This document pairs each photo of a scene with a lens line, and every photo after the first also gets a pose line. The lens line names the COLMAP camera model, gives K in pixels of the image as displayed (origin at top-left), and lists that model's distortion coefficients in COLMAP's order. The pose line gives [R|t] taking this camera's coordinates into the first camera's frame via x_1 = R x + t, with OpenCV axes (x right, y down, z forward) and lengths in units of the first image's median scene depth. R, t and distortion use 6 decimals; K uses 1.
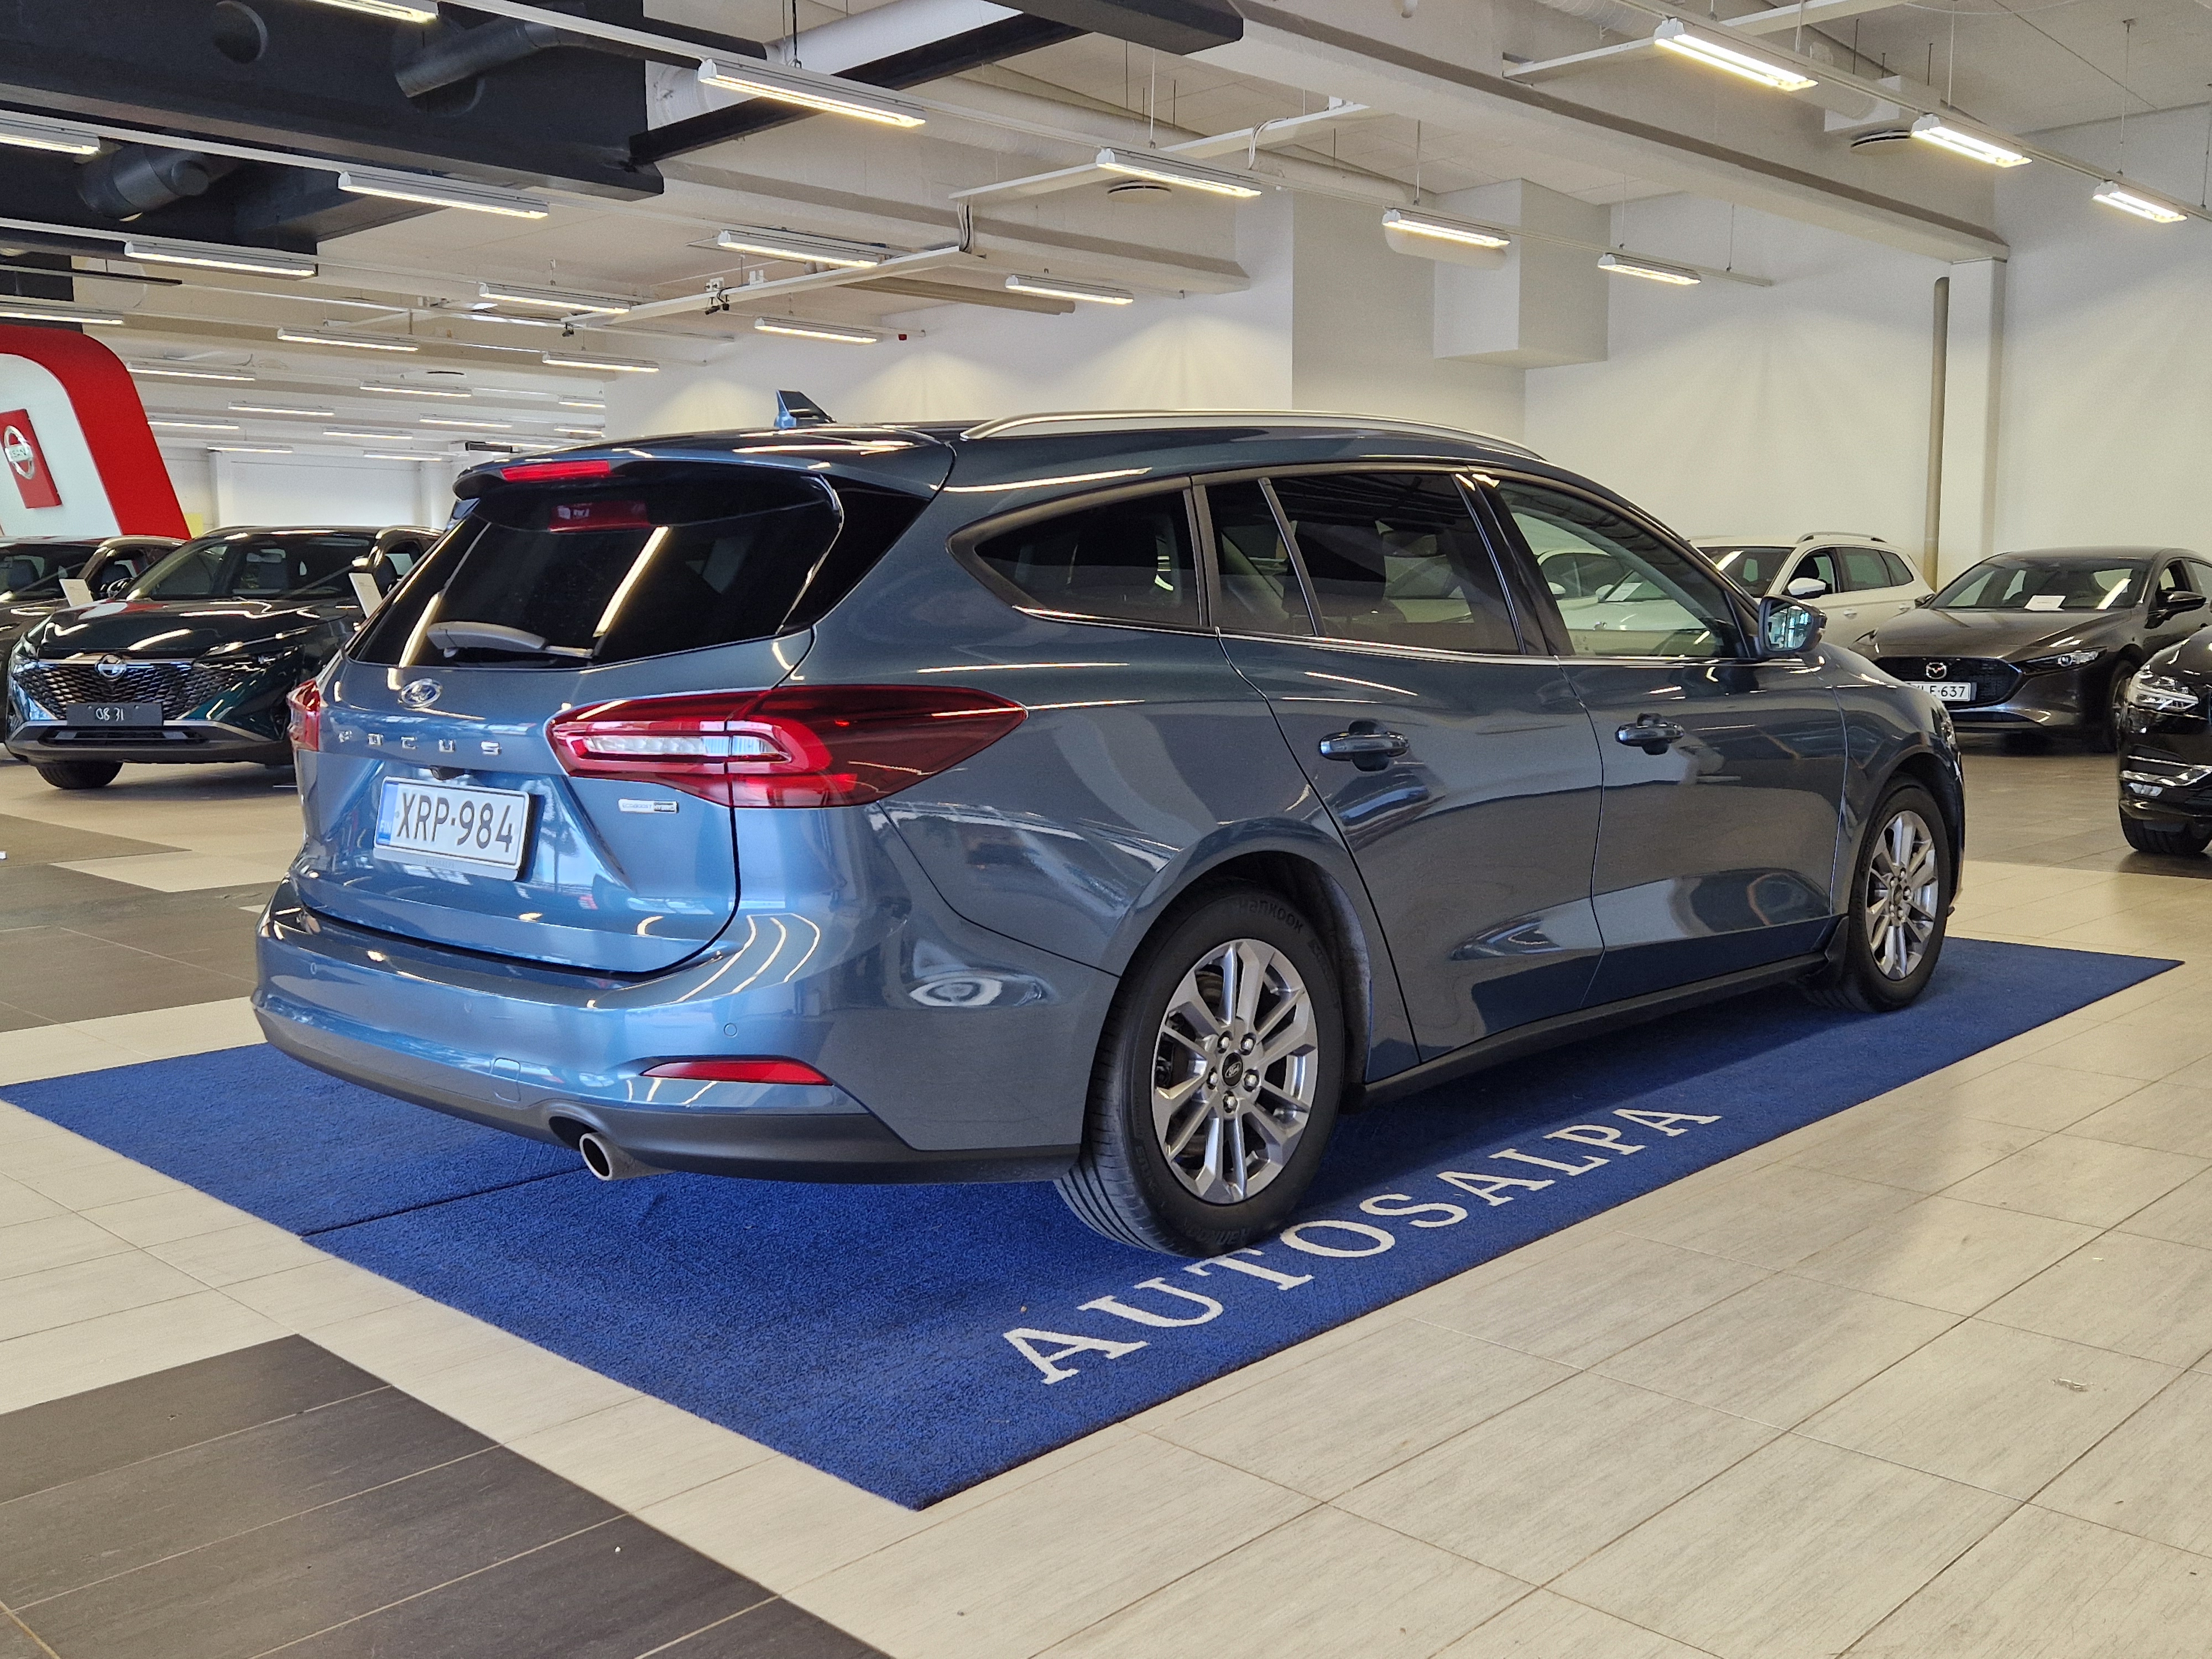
lens RADIAL K [[2066.5, 0, 1106.4], [0, 2066.5, 867.5], [0, 0, 1]] dist [0.005463, 0.186460]
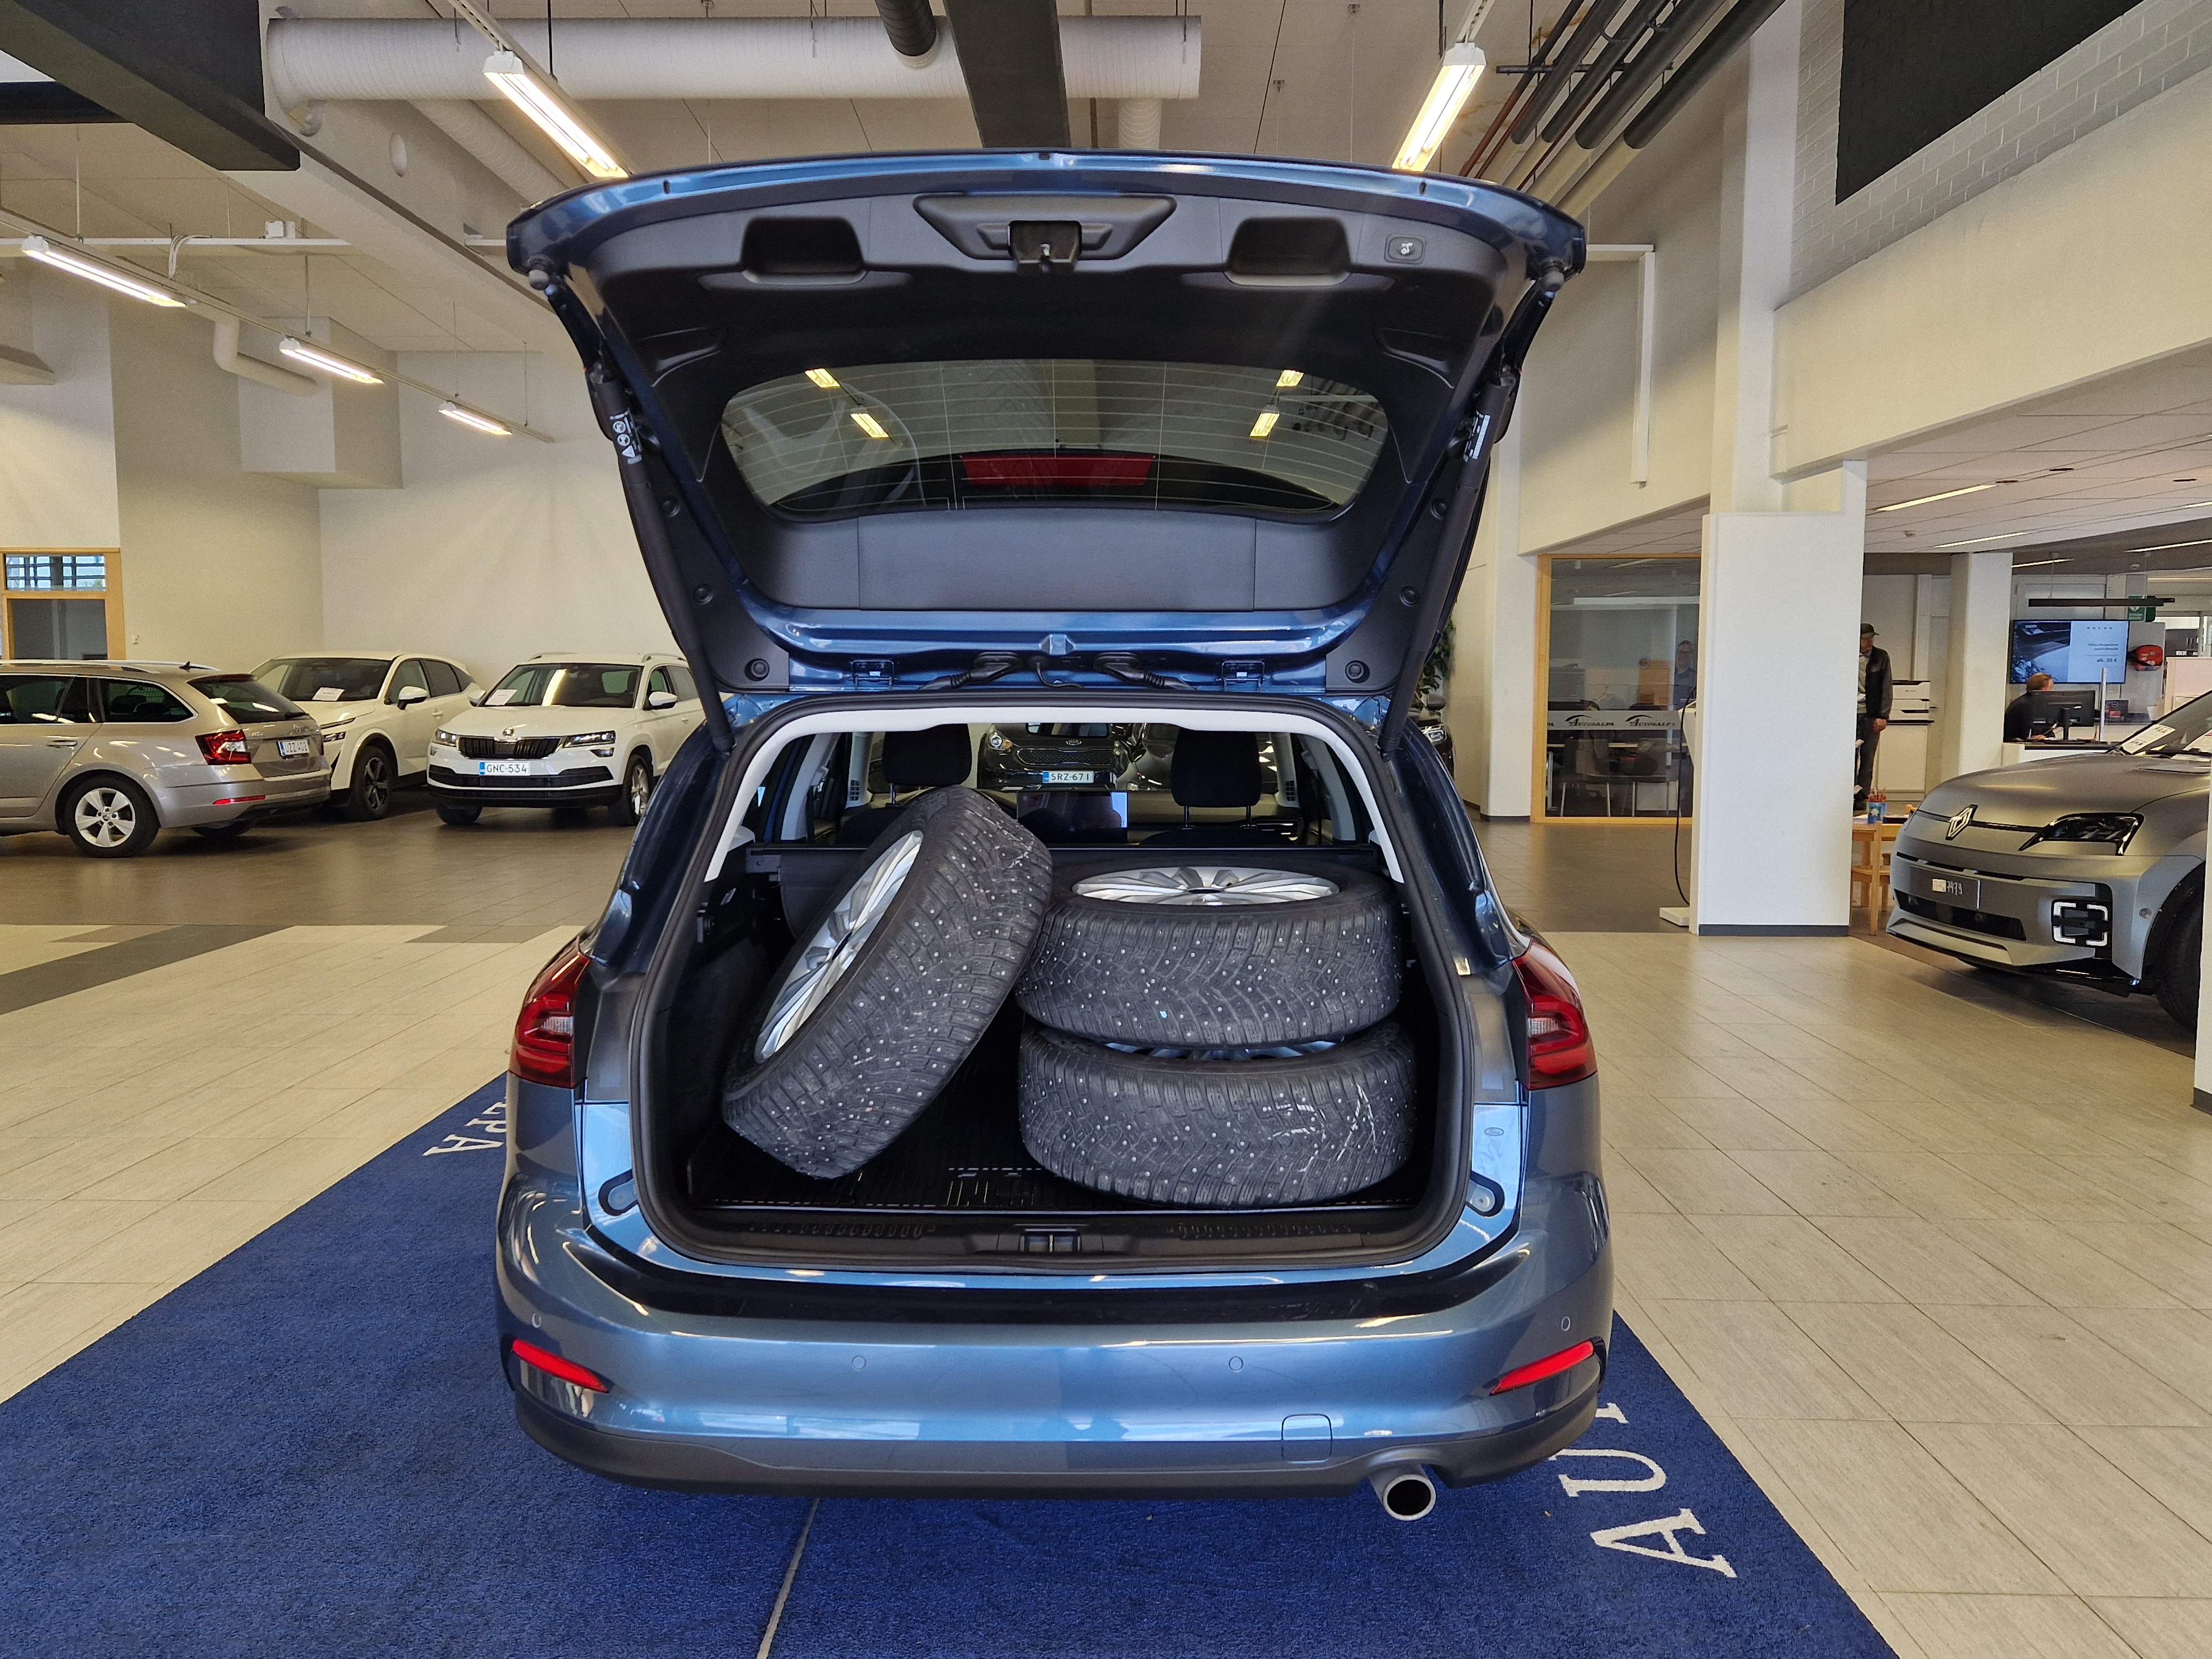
lens RADIAL K [[1701.6, 0, 1094.7], [0, 1701.6, 821.0], [0, 0, 1]] dist [0.087842, -0.089309]
pose [[0.731354, -0.049230, 0.680219, -0.784570], [0.080940, 0.996608, -0.014896, -0.140330], [-0.677178, 0.065952, 0.732857, 0.491667]]
